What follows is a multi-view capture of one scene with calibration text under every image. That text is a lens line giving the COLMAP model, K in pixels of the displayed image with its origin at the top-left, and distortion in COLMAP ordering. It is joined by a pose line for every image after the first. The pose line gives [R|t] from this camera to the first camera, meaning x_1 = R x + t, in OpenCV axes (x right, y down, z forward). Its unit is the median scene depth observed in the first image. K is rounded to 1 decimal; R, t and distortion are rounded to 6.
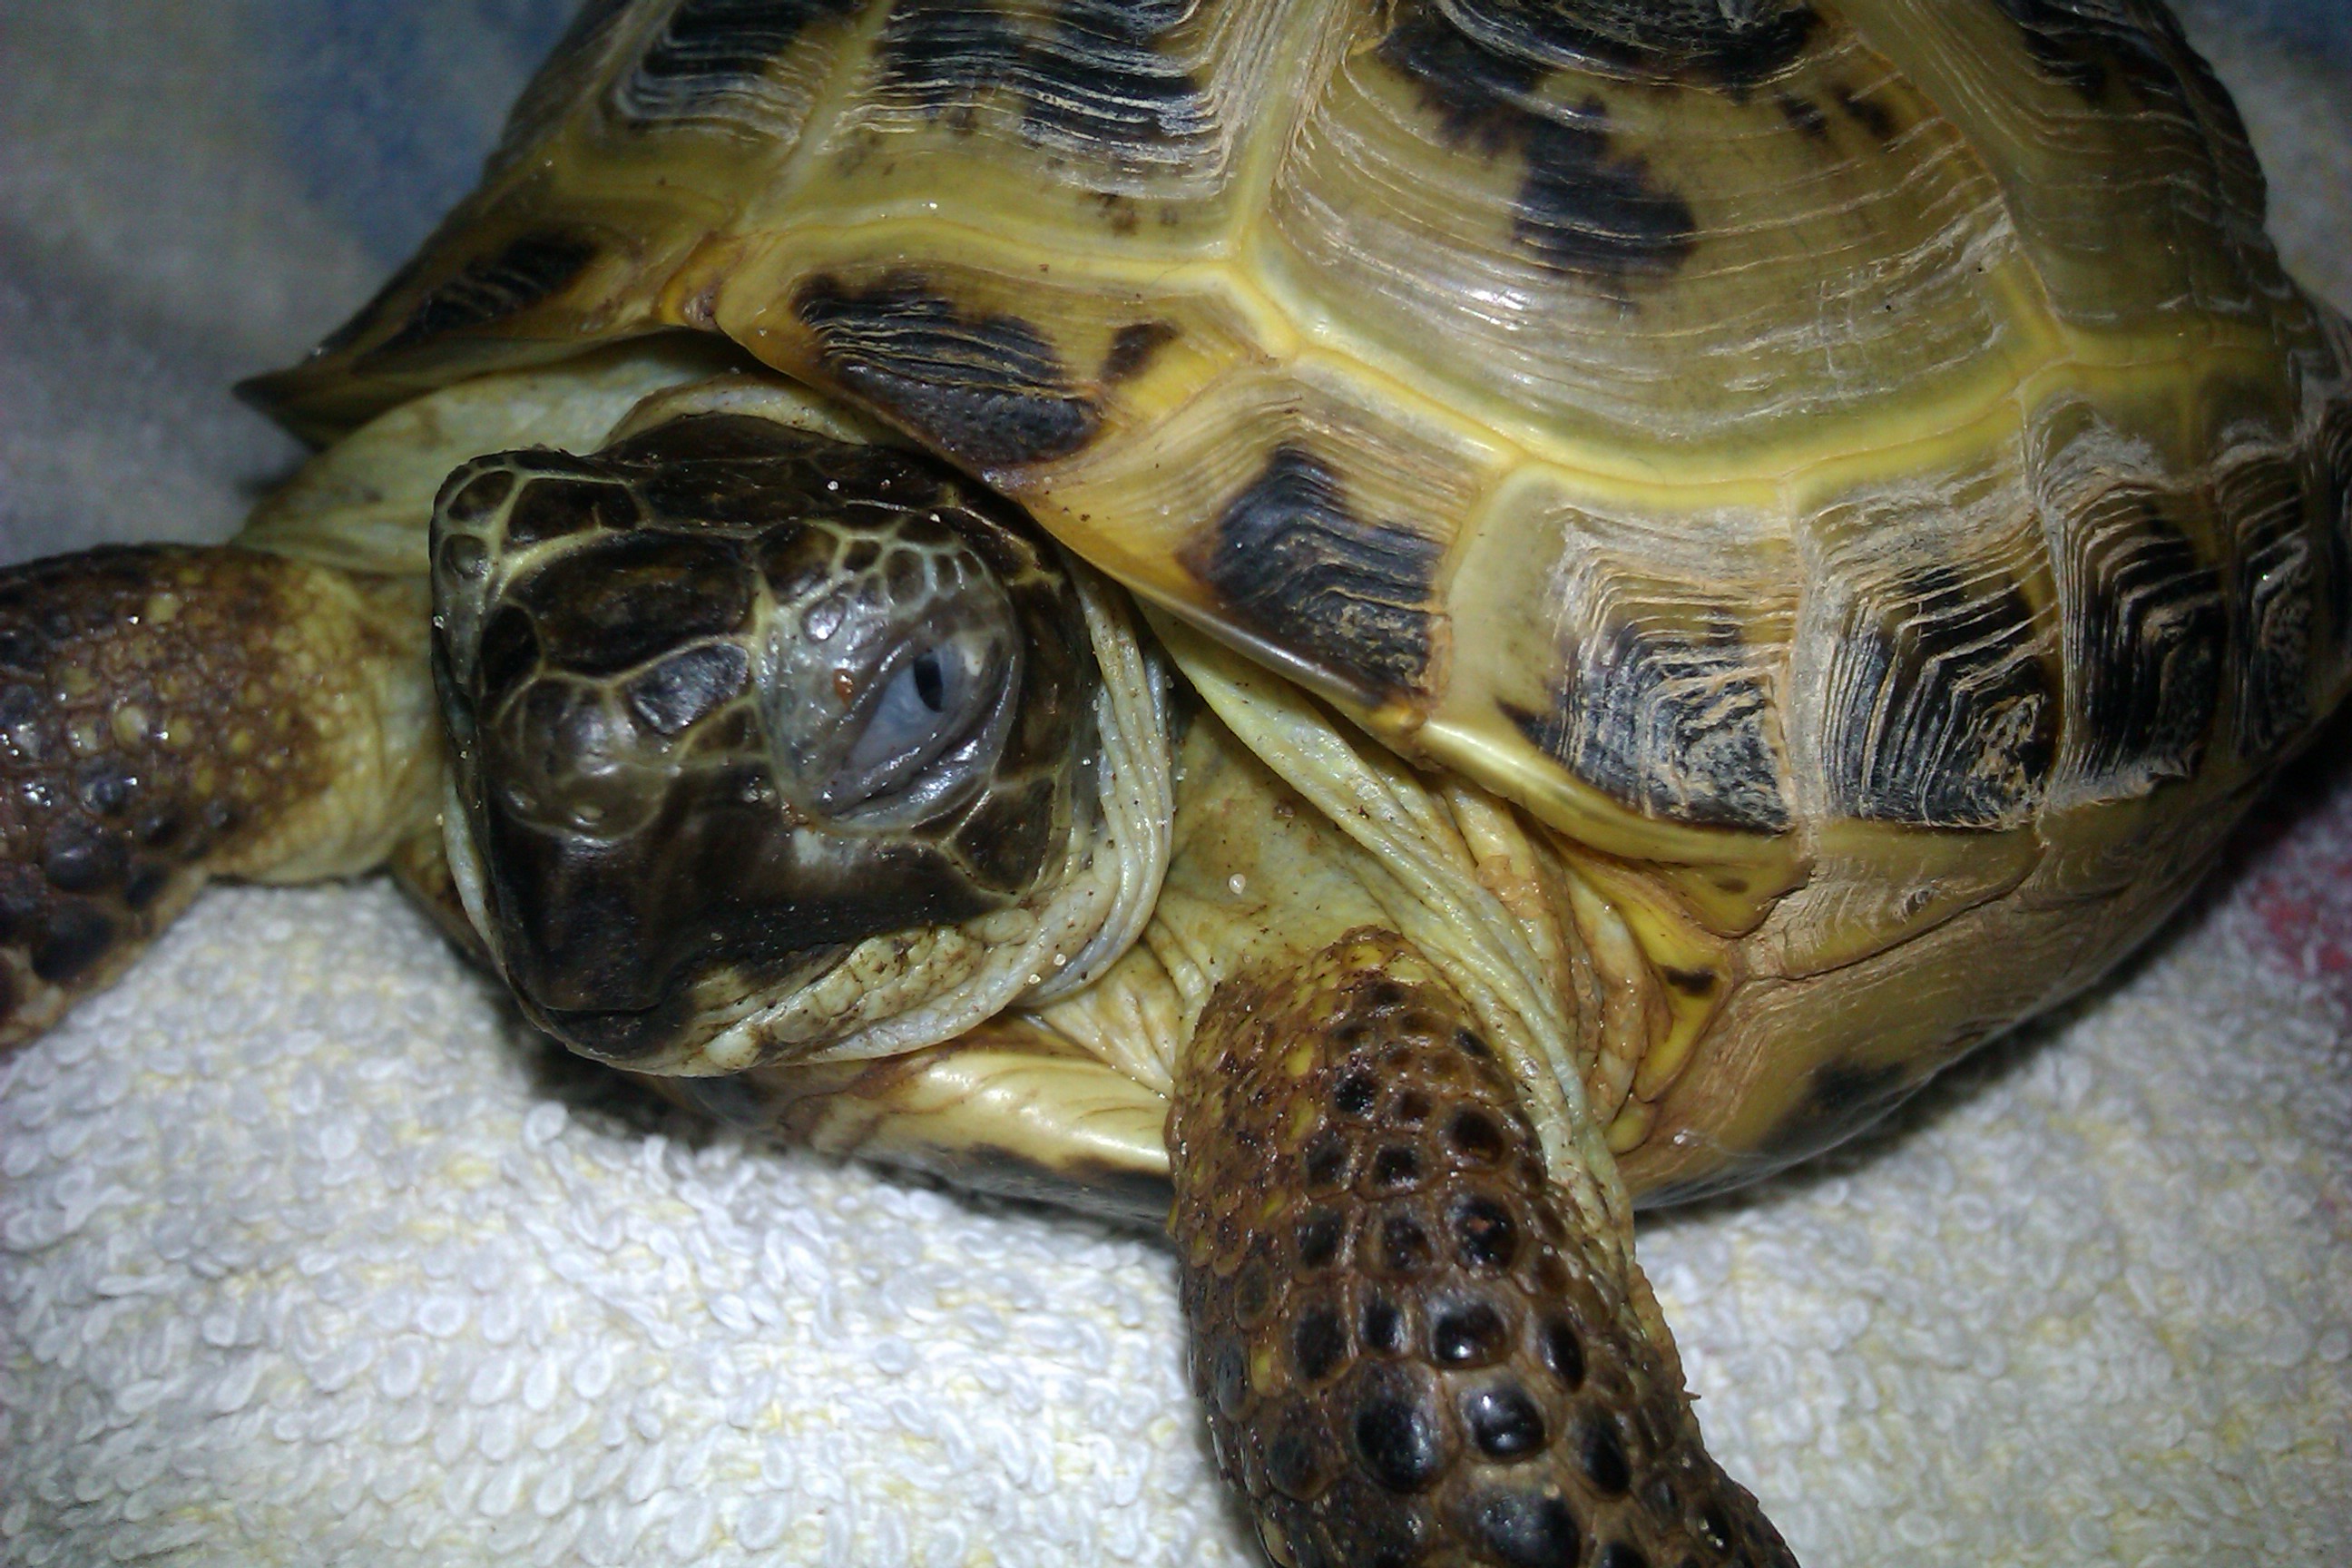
lens RADIAL K [[2343.0, 0, 1176.0], [0, 2343.0, 784.0], [0, 0, 1]] dist [0.123072, -0.520423]
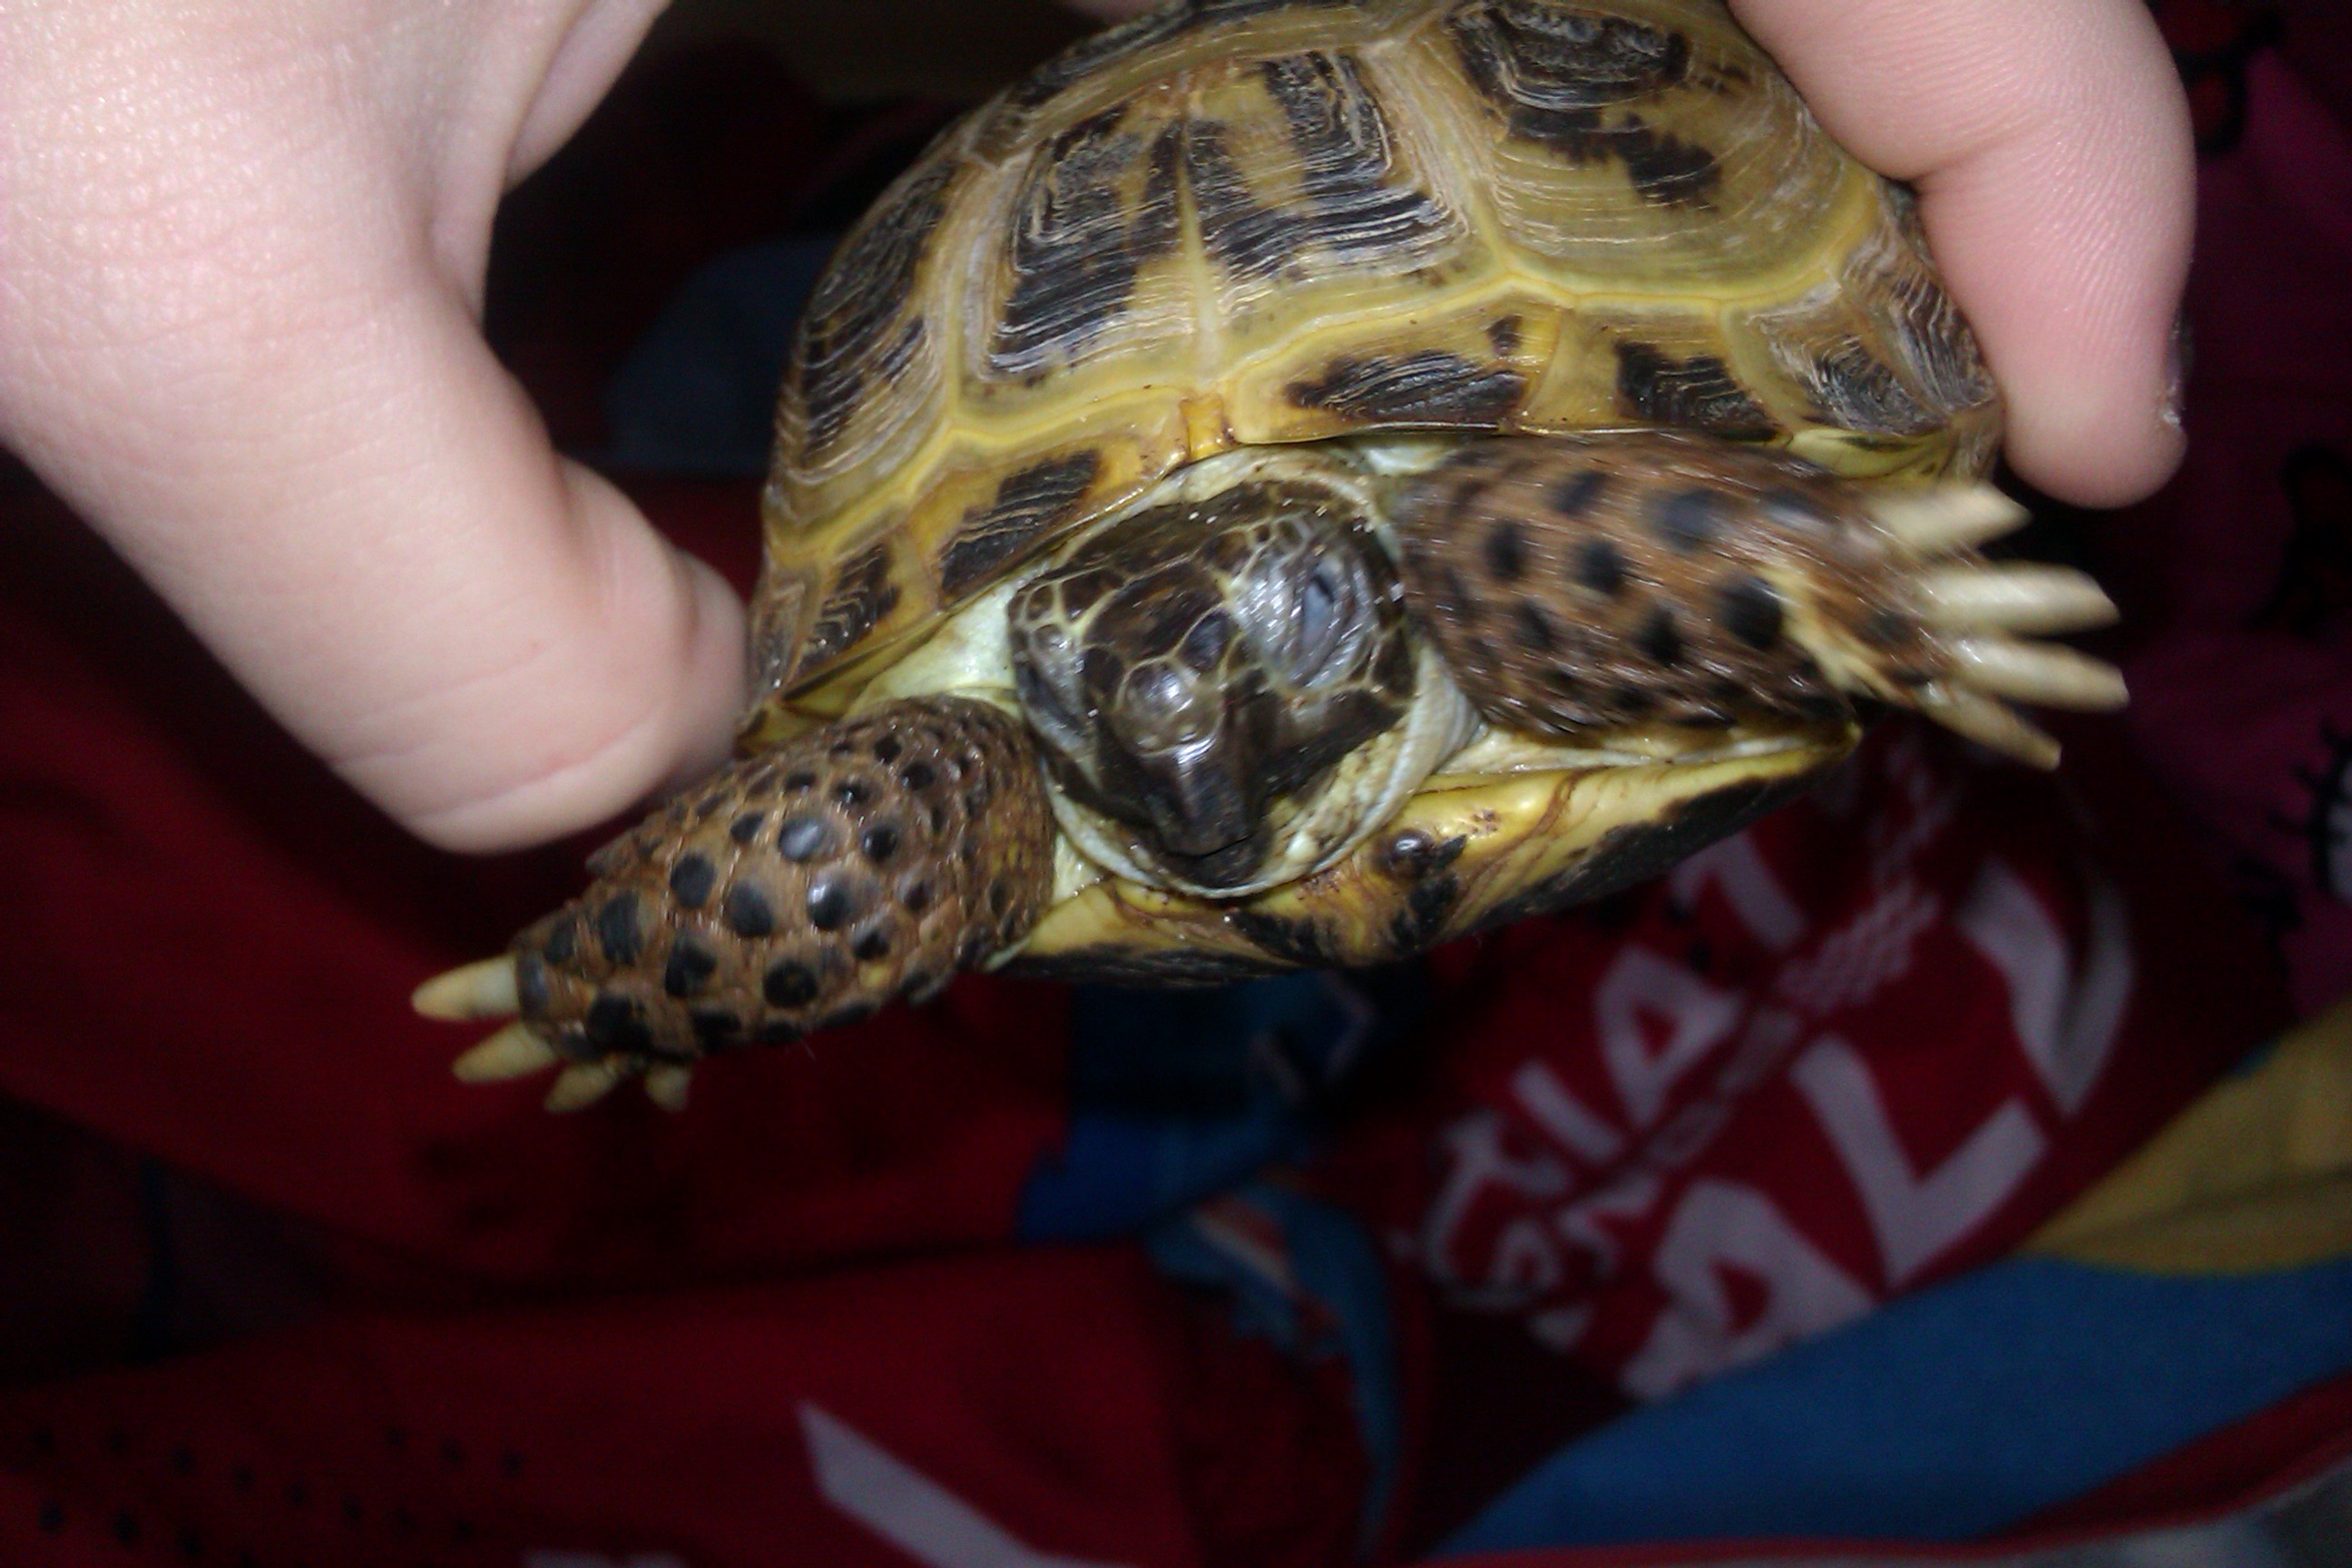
lens RADIAL K [[2309.6, 0, 1190.4], [0, 2309.6, 800.3], [0, 0, 1]] dist [0.155350, -0.470474]
pose [[0.826027, -0.439669, 0.352663, -0.894550], [0.471526, 0.881838, -0.005037, 0.009134], [-0.308777, 0.170450, 0.935737, -0.407302]]
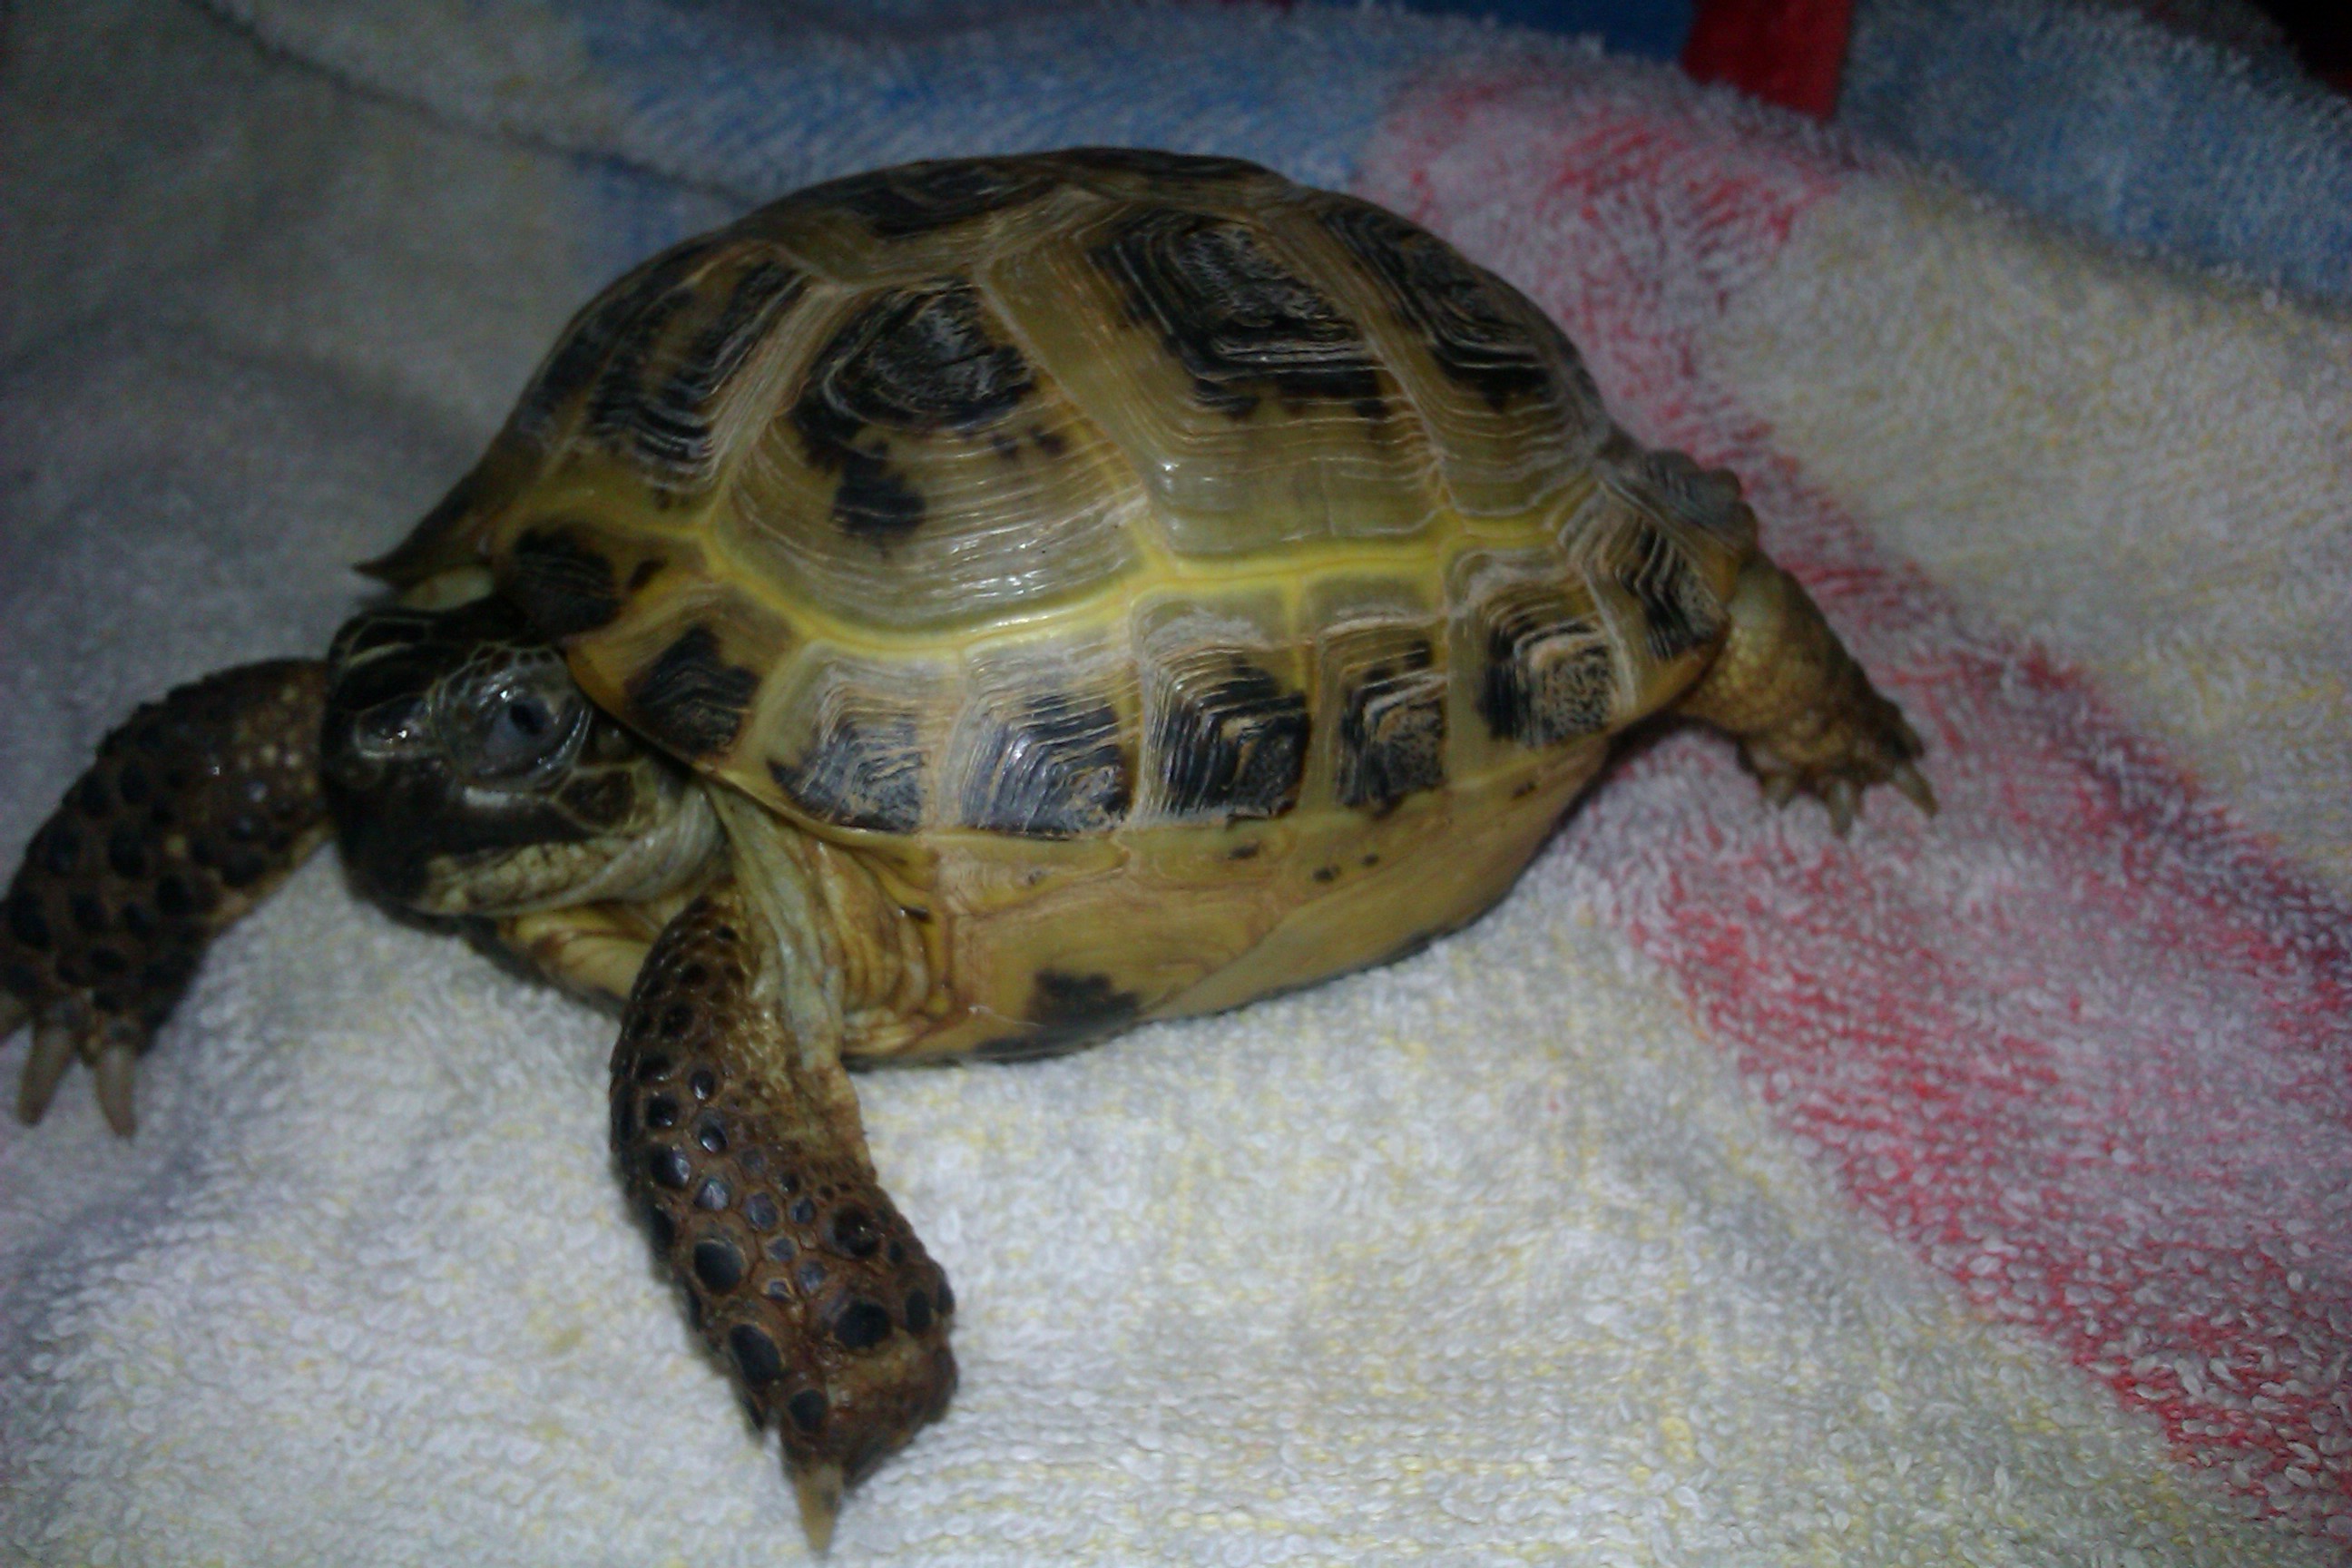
lens RADIAL K [[2309.6, 0, 1190.4], [0, 2309.6, 800.3], [0, 0, 1]] dist [0.155350, -0.470474]
pose [[0.958557, 0.030725, -0.283239, 0.922610], [-0.035762, 0.999281, -0.012630, 0.009142], [0.282647, 0.022236, 0.958966, -0.678060]]
